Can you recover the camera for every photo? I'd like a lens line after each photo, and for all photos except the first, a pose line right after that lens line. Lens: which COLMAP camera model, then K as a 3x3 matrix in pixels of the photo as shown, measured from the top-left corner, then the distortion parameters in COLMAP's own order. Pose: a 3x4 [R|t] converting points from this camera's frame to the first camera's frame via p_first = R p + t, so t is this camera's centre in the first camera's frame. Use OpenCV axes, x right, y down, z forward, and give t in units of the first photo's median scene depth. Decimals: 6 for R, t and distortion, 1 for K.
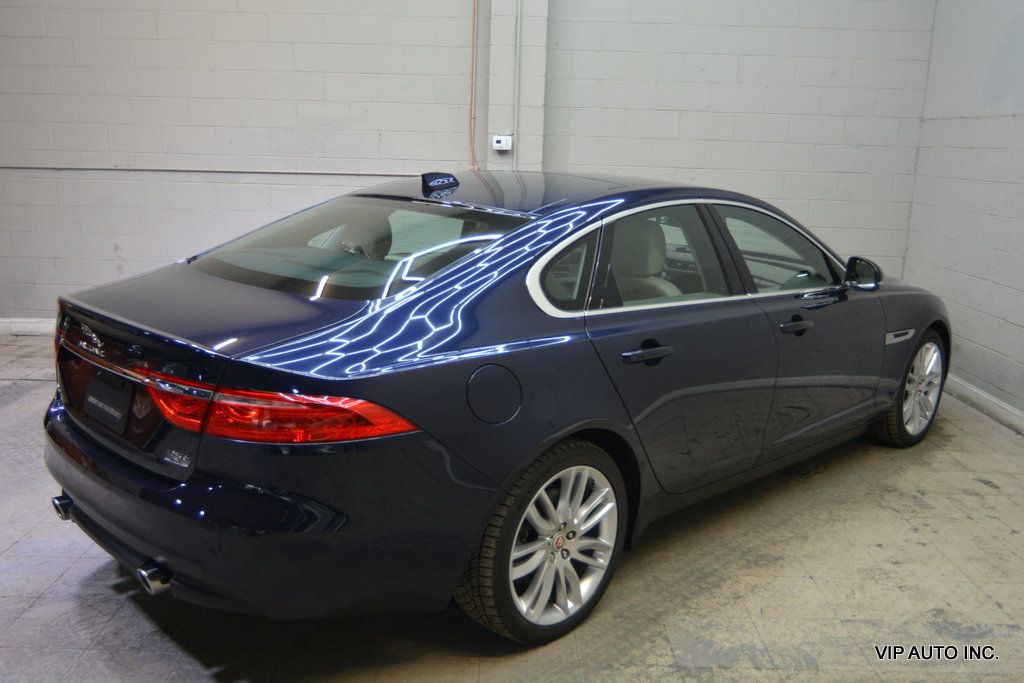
lens RADIAL K [[907.4, 0, 504.5], [0, 907.4, 340.2], [0, 0, 1]] dist [-0.001609, 0.002533]
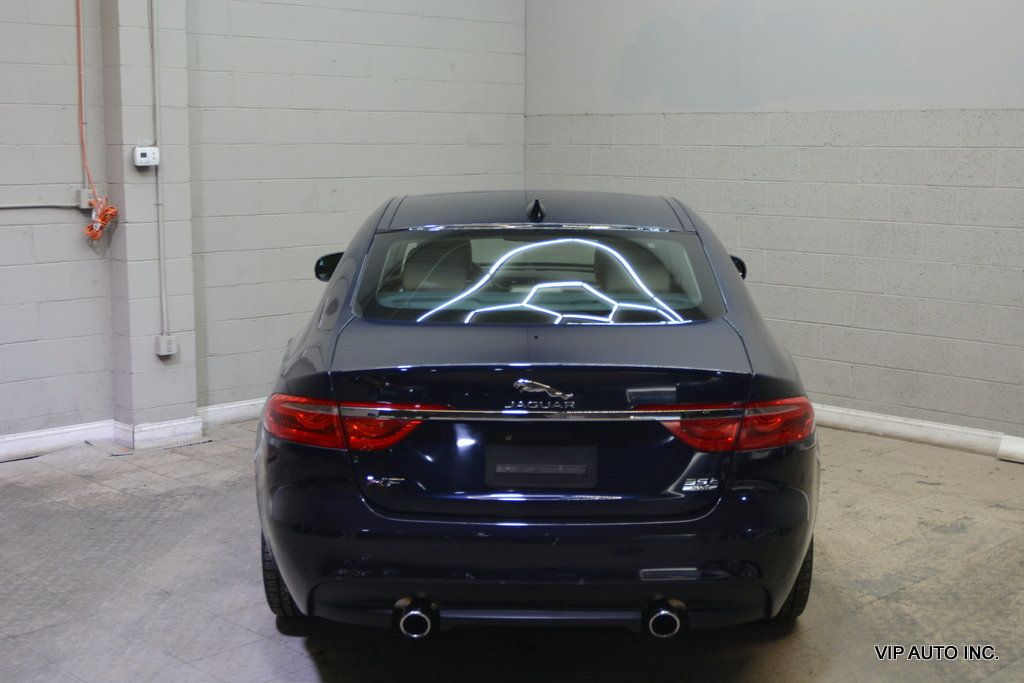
lens RADIAL K [[1375.5, 0, 512.0], [0, 1375.5, 341.5], [0, 0, 1]] dist [-0.008327, 0.014249]
pose [[0.708987, -0.129917, 0.693152, -1.162944], [0.169379, 0.985484, 0.011460, -0.060832], [-0.684579, 0.109281, 0.720701, 0.005634]]
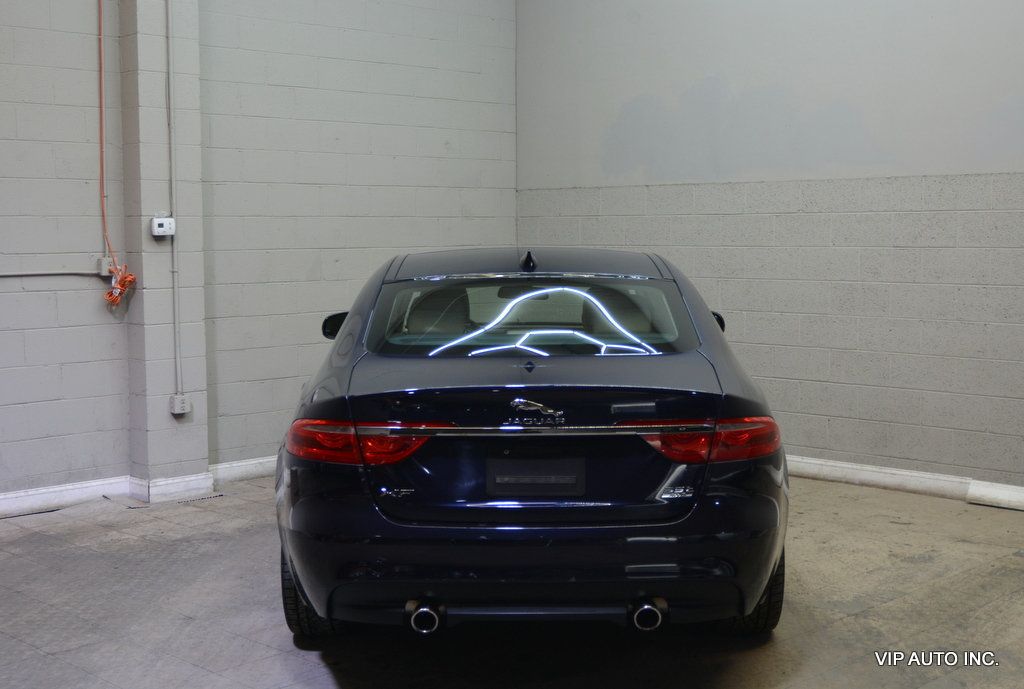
lens RADIAL K [[1387.5, 0, 506.7], [0, 1387.5, 344.9], [0, 0, 1]] dist [-0.004724, 0.007417]
pose [[0.706405, -0.092893, 0.701685, -1.285234], [0.179319, 0.982496, -0.050456, -0.002017], [-0.684716, 0.161468, 0.710698, -0.099482]]
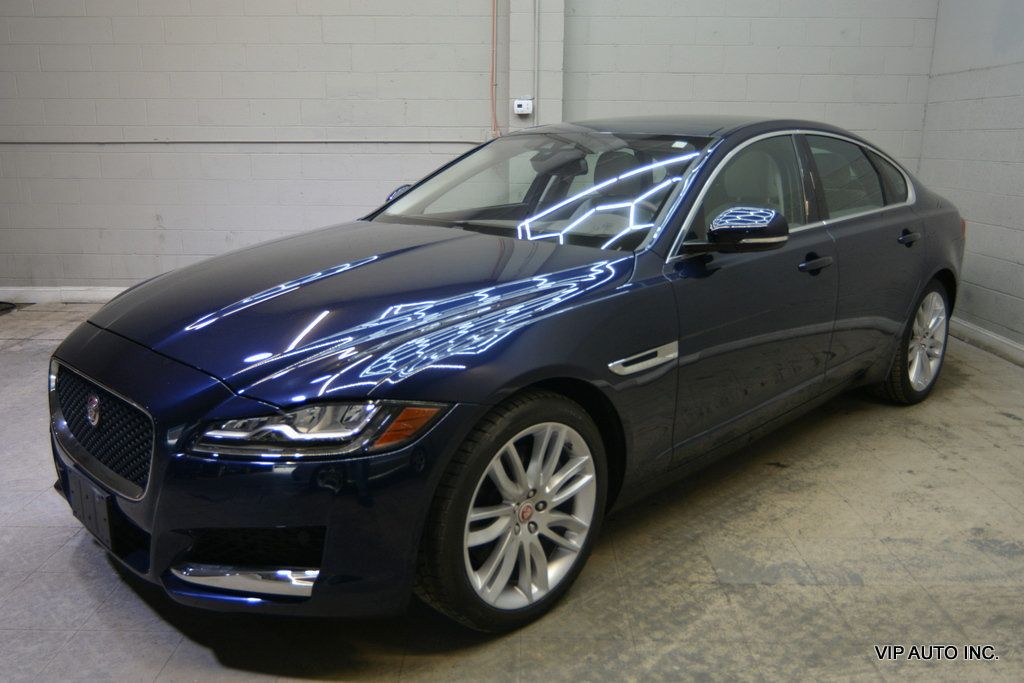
lens RADIAL K [[835.9, 0, 505.1], [0, 835.9, 338.9], [0, 0, 1]] dist [-0.005492, 0.009436]
pose [[0.999682, -0.017166, -0.018458, -0.019970], [0.017467, 0.999715, 0.016284, 0.063443], [0.018173, -0.016601, 0.999697, 0.075314]]
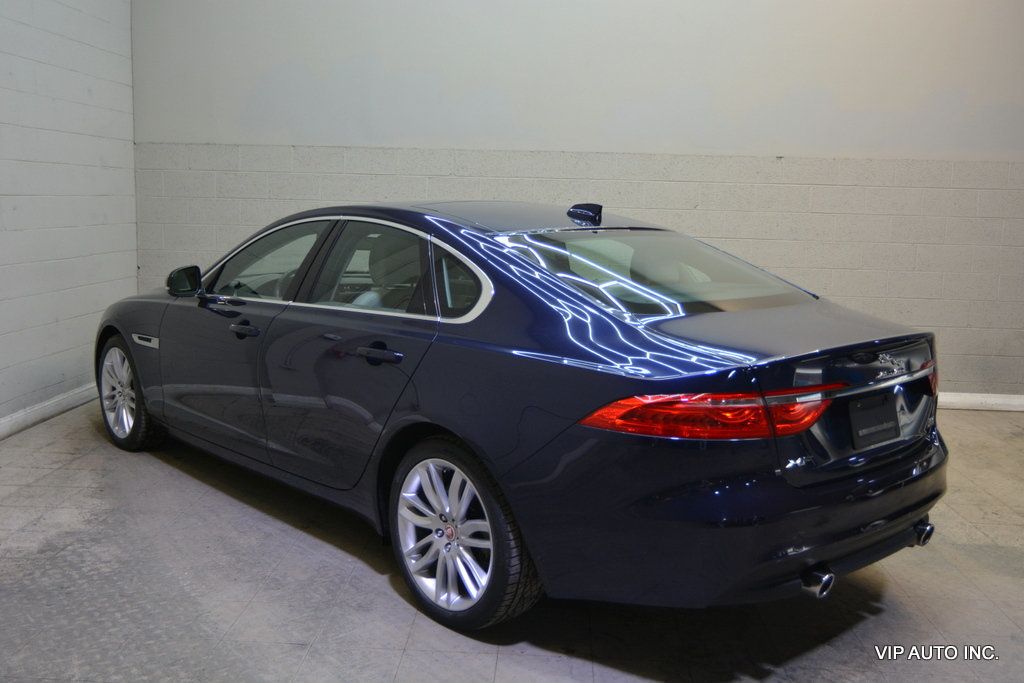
lens RADIAL K [[964.7, 0, 509.0], [0, 964.7, 338.8], [0, 0, 1]] dist [-0.014315, -0.003630]
pose [[0.044864, -0.172290, 0.984024, -1.293545], [0.193380, 0.967883, 0.160647, -0.244448], [-0.980098, 0.183083, 0.076741, 1.092630]]
